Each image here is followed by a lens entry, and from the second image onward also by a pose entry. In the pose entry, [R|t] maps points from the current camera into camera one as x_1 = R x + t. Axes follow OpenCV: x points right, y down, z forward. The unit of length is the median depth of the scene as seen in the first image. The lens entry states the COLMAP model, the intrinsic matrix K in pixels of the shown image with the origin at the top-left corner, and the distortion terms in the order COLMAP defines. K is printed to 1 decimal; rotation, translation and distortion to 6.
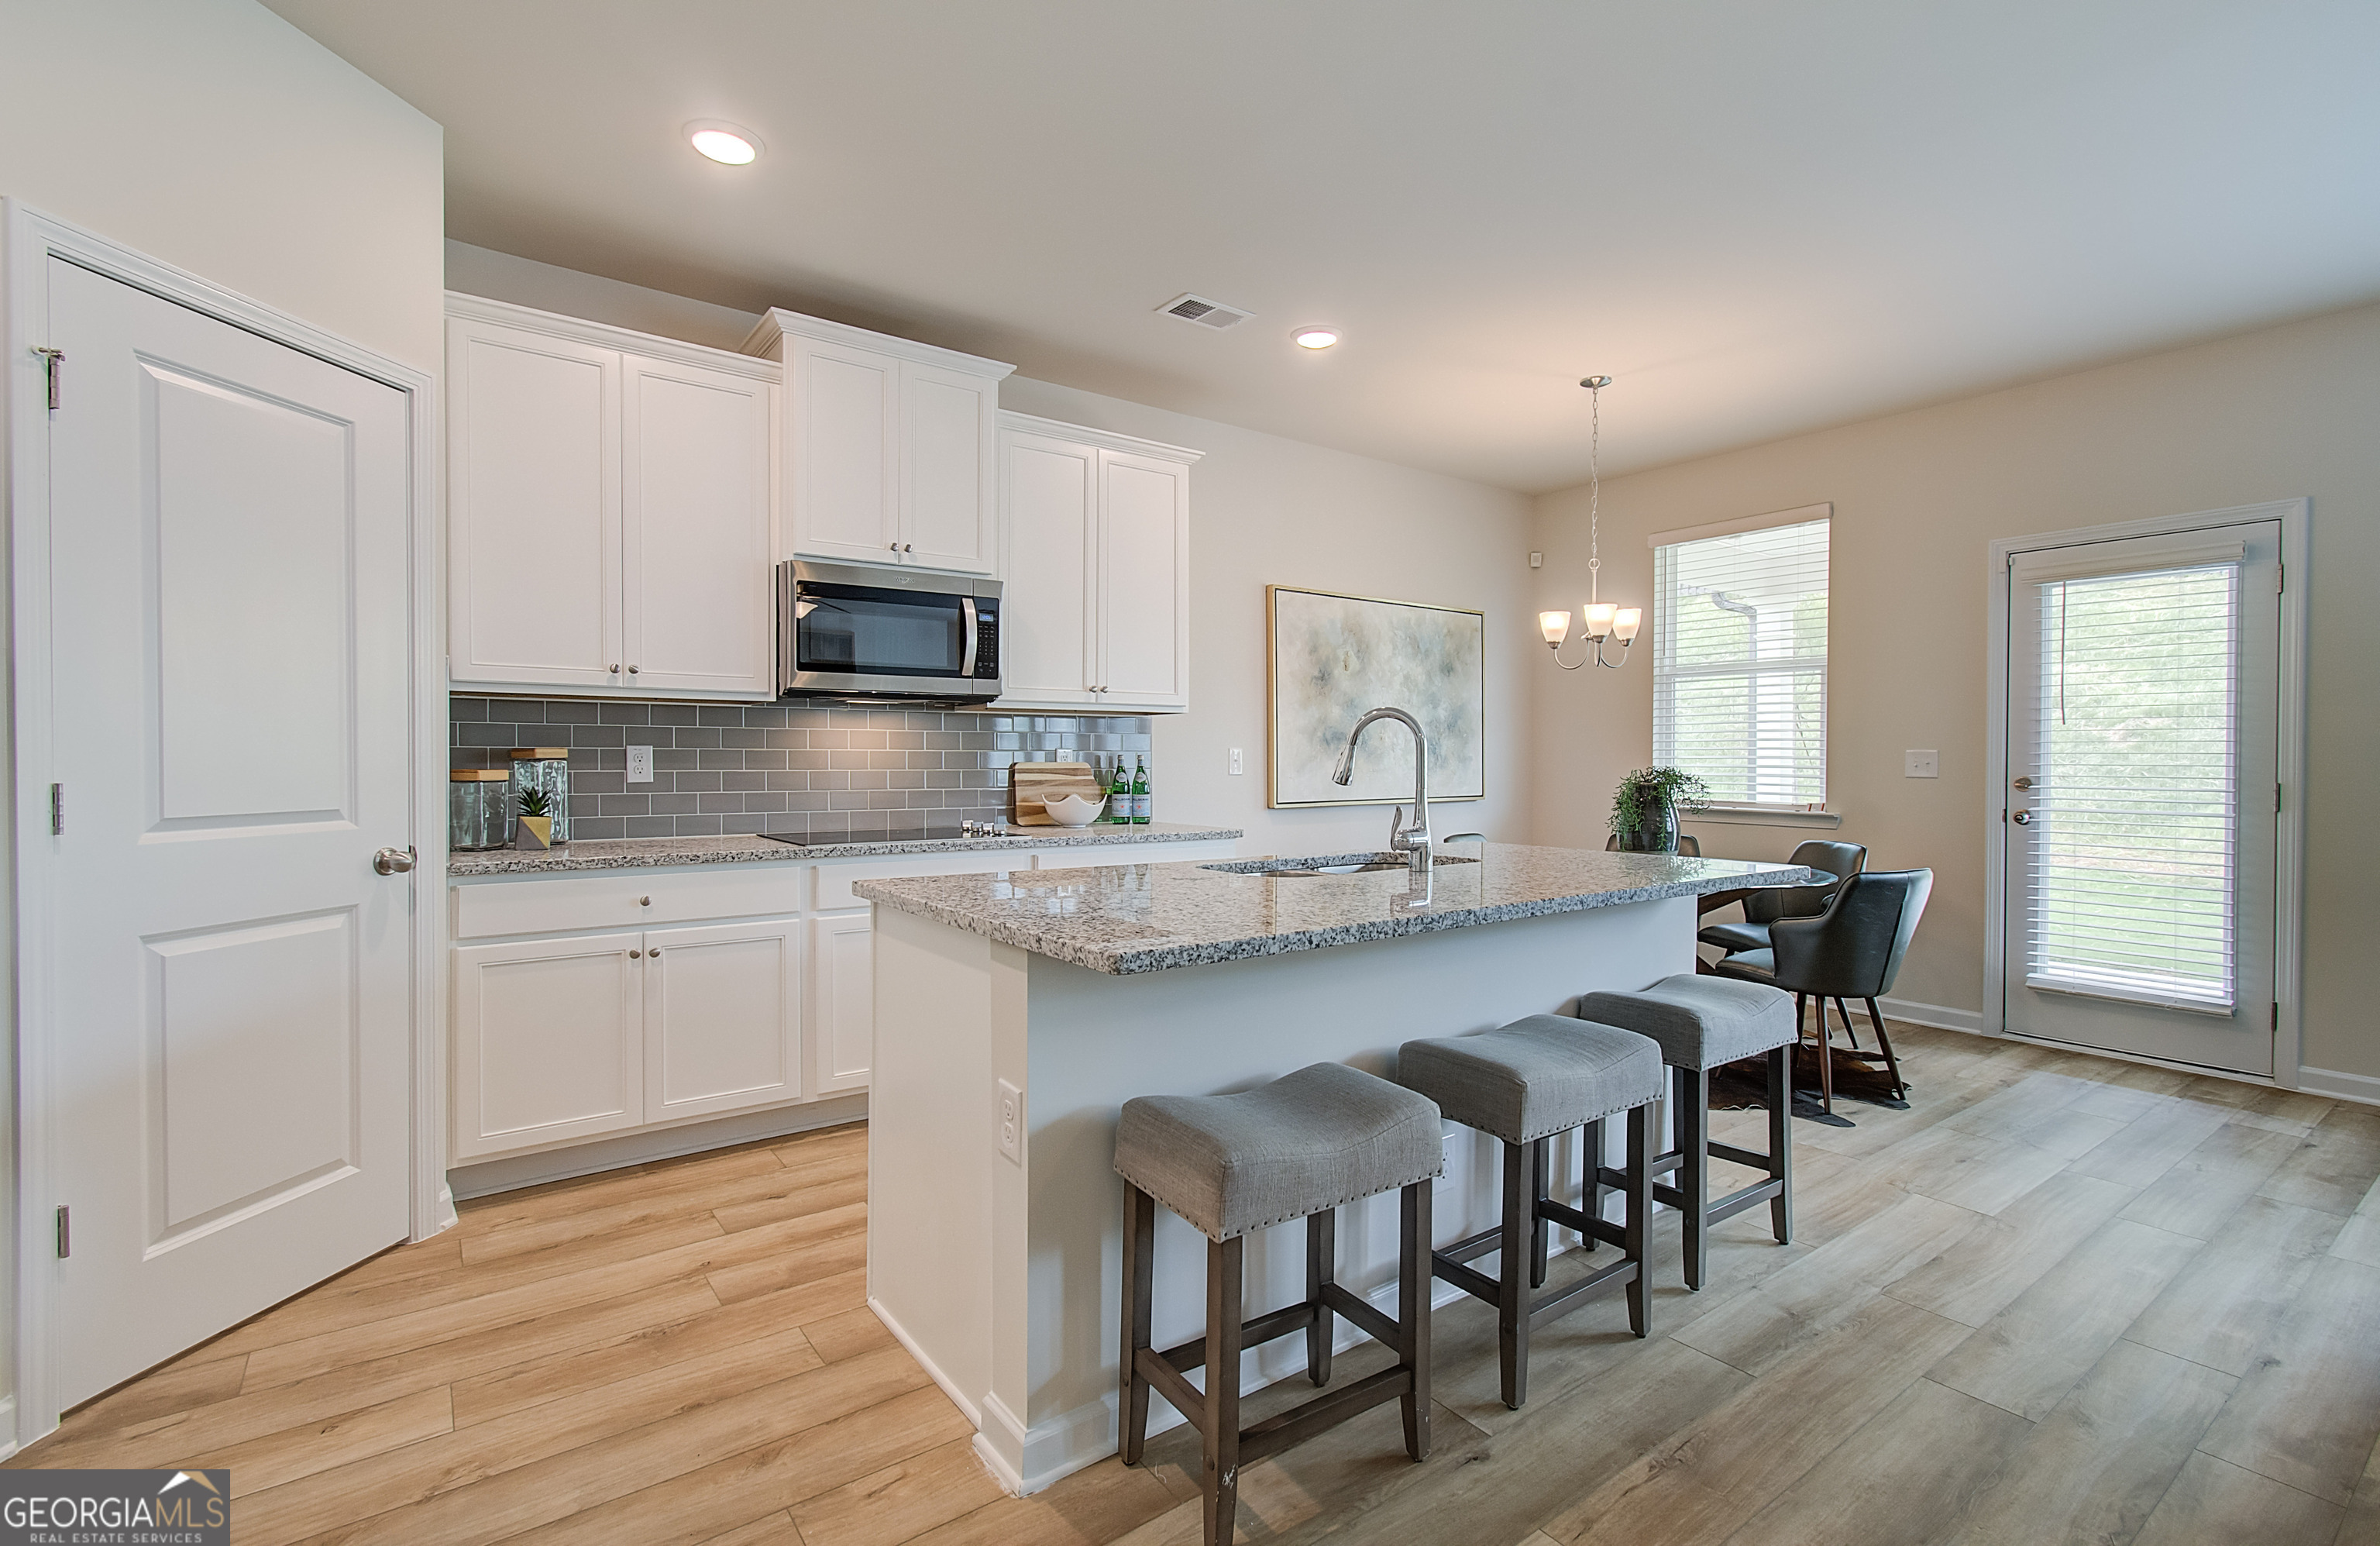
lens RADIAL K [[1081.6, 0, 1175.9], [0, 1081.6, 771.2], [0, 0, 1]] dist [-0.039893, 0.038479]
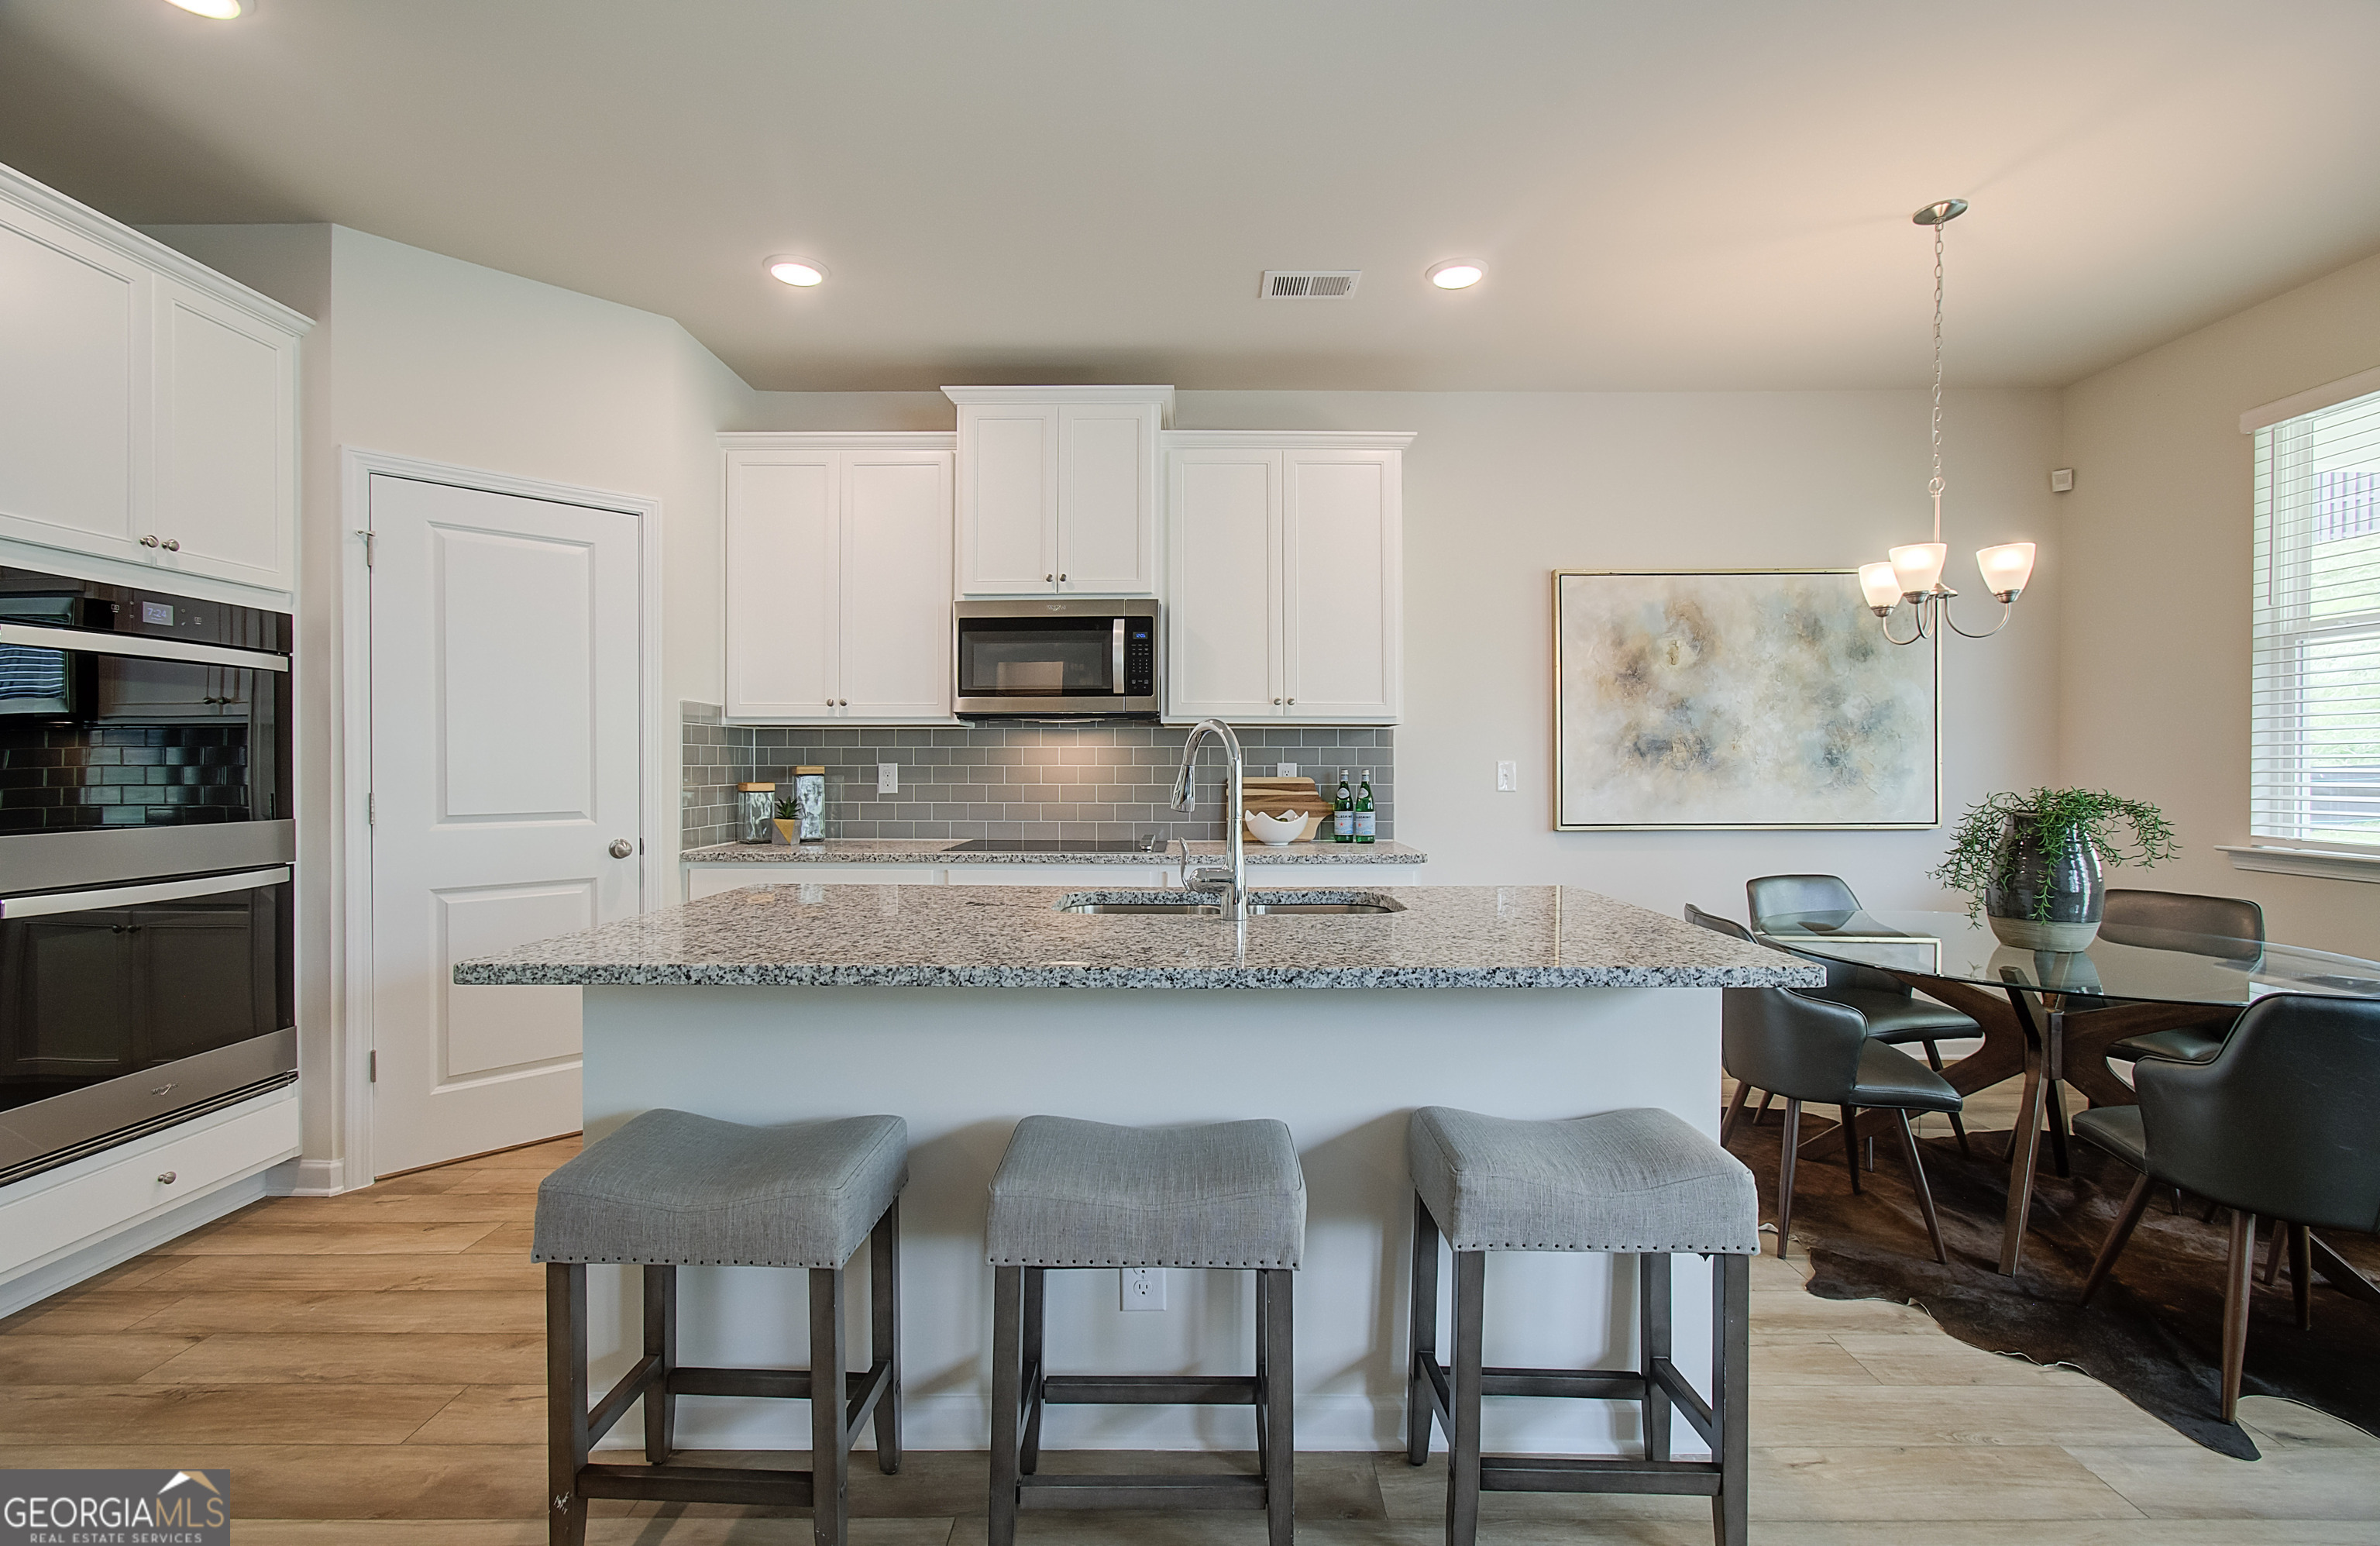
lens RADIAL K [[1033.7, 0, 1175.5], [0, 1033.7, 768.7], [0, 0, 1]] dist [-0.064501, 0.051340]
pose [[0.809101, -0.002419, -0.587664, 0.434401], [-0.004156, 0.999943, -0.009837, -0.007347], [0.587654, 0.010401, 0.809045, 0.231501]]
